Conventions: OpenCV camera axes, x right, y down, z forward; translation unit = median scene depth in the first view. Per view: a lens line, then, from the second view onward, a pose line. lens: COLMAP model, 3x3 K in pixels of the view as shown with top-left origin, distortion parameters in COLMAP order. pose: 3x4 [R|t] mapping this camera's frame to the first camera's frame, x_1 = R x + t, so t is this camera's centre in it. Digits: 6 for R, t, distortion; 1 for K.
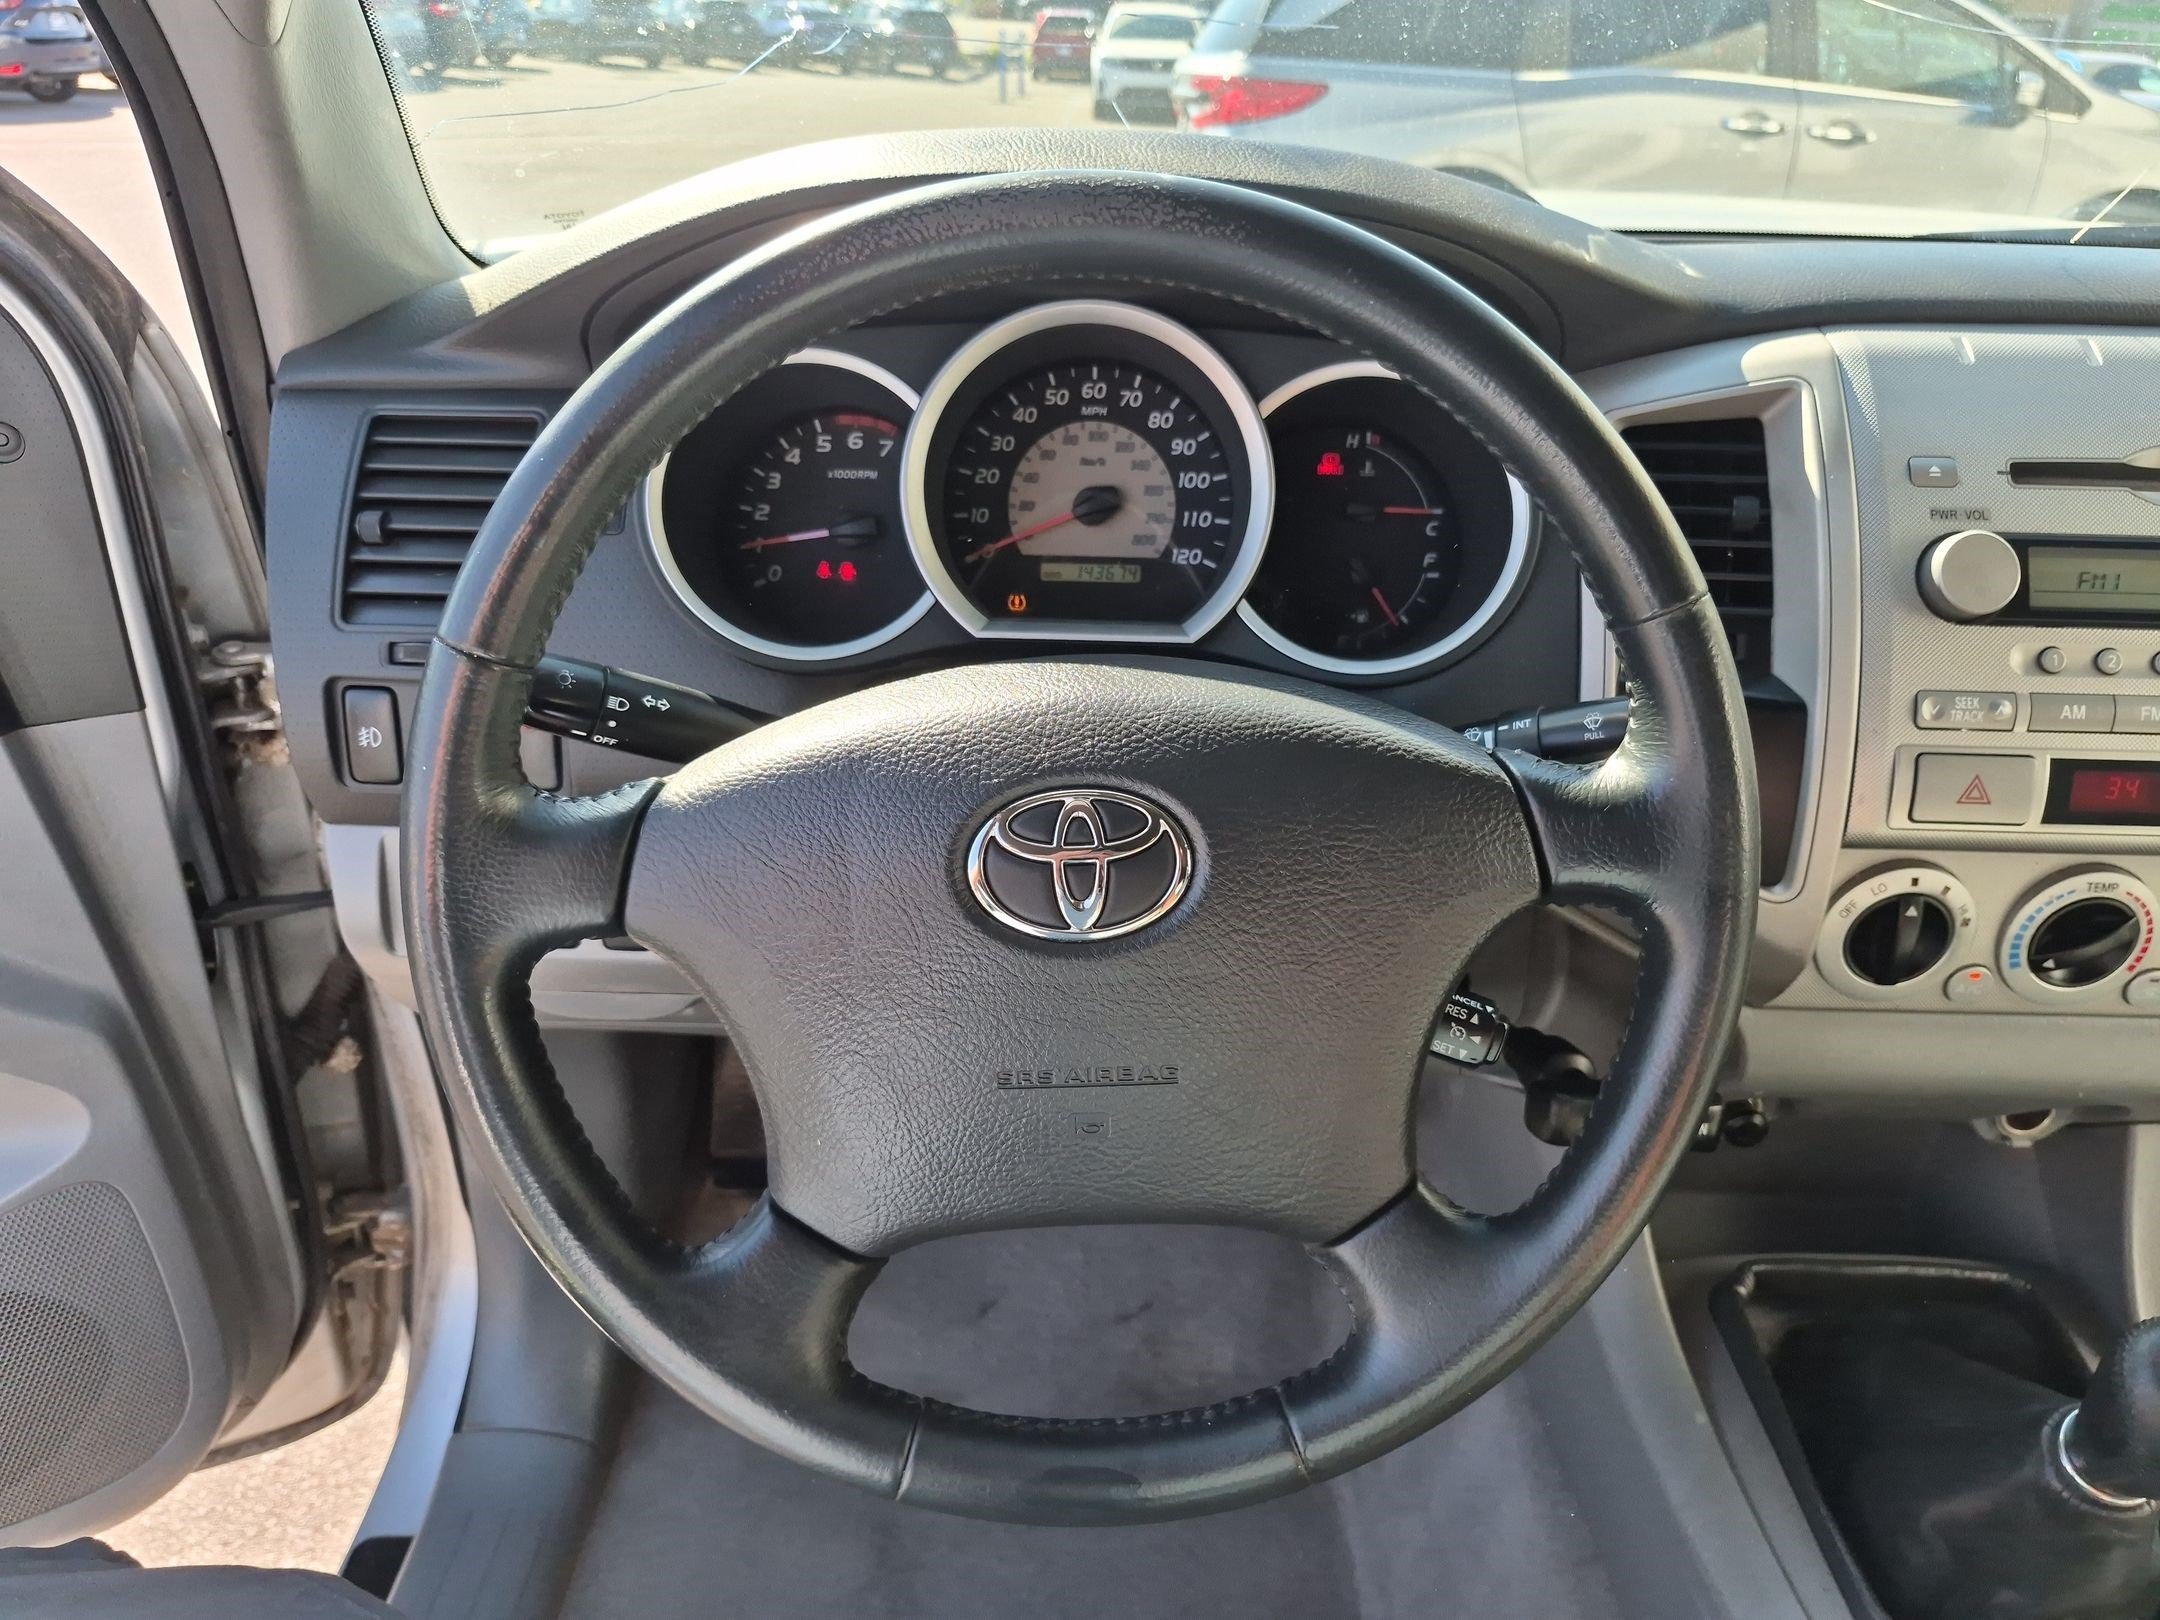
lens RADIAL K [[1544.5, 0, 1080.0], [0, 1544.5, 810.0], [0, 0, 1]] dist [-0.001510, -0.000641]
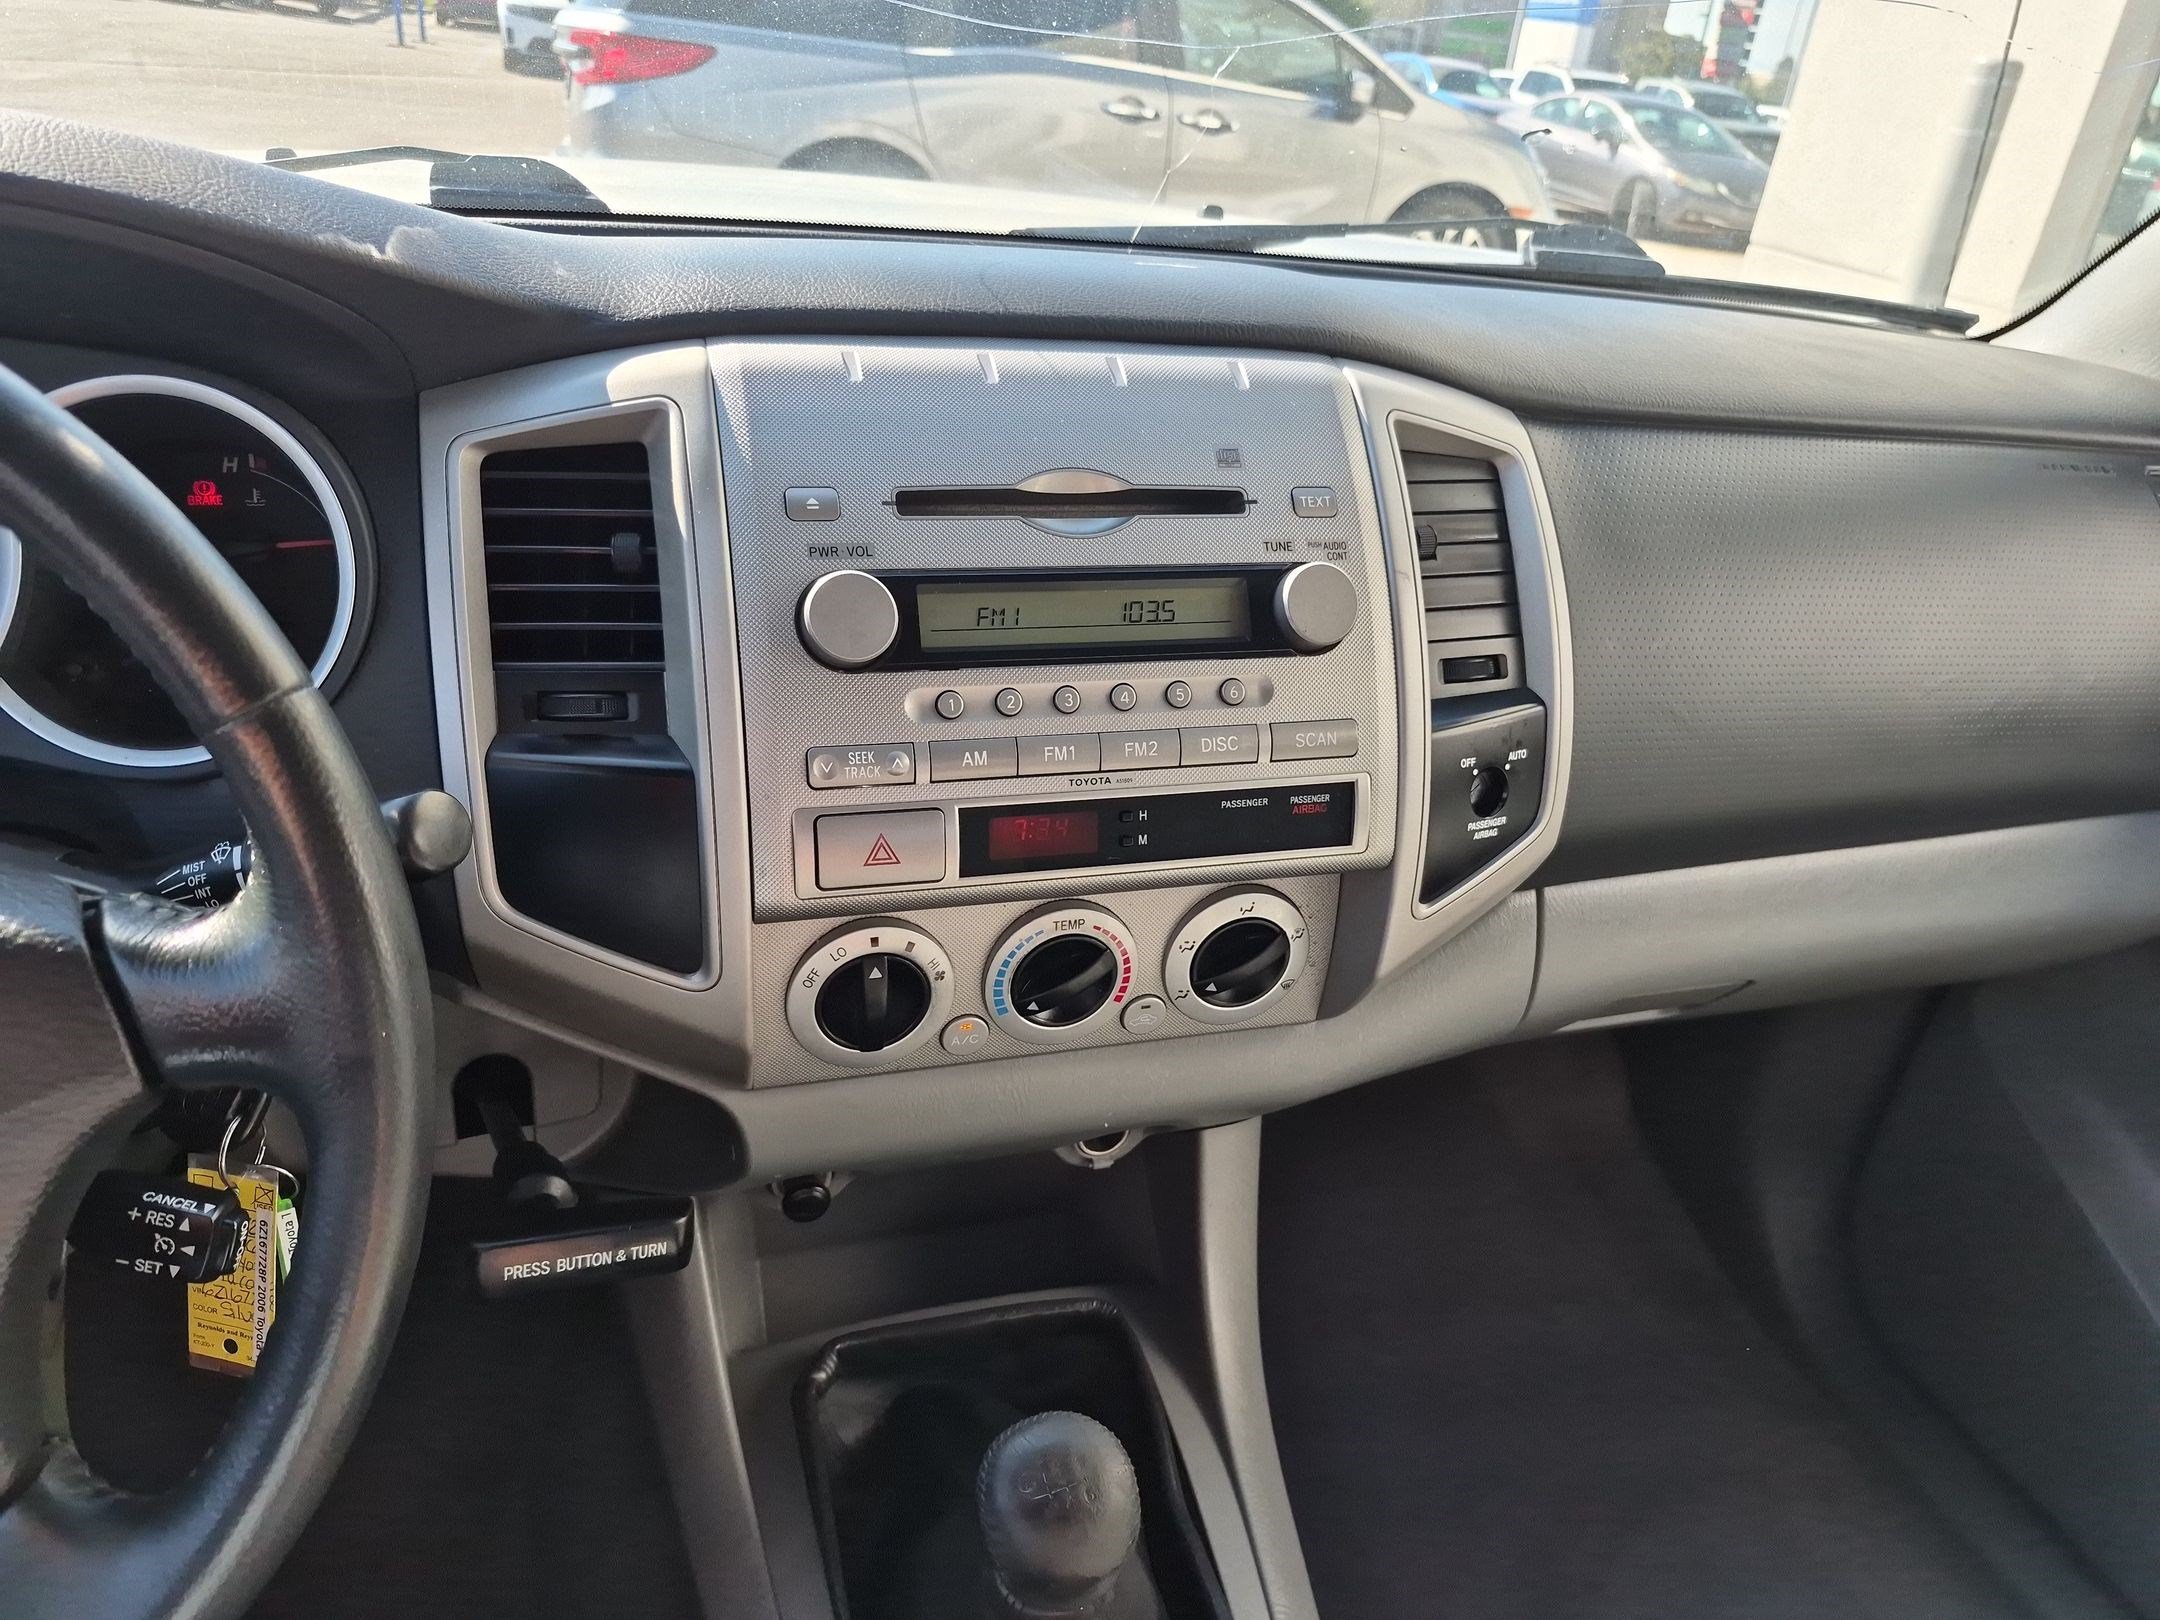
lens RADIAL K [[1503.6, 0, 1076.9], [0, 1503.6, 789.3], [0, 0, 1]] dist [0.090134, -0.120905]
pose [[0.951935, -0.085381, 0.294160, 0.385256], [0.082021, 0.996347, 0.023764, -0.054765], [-0.295114, 0.001505, 0.955461, 0.094088]]
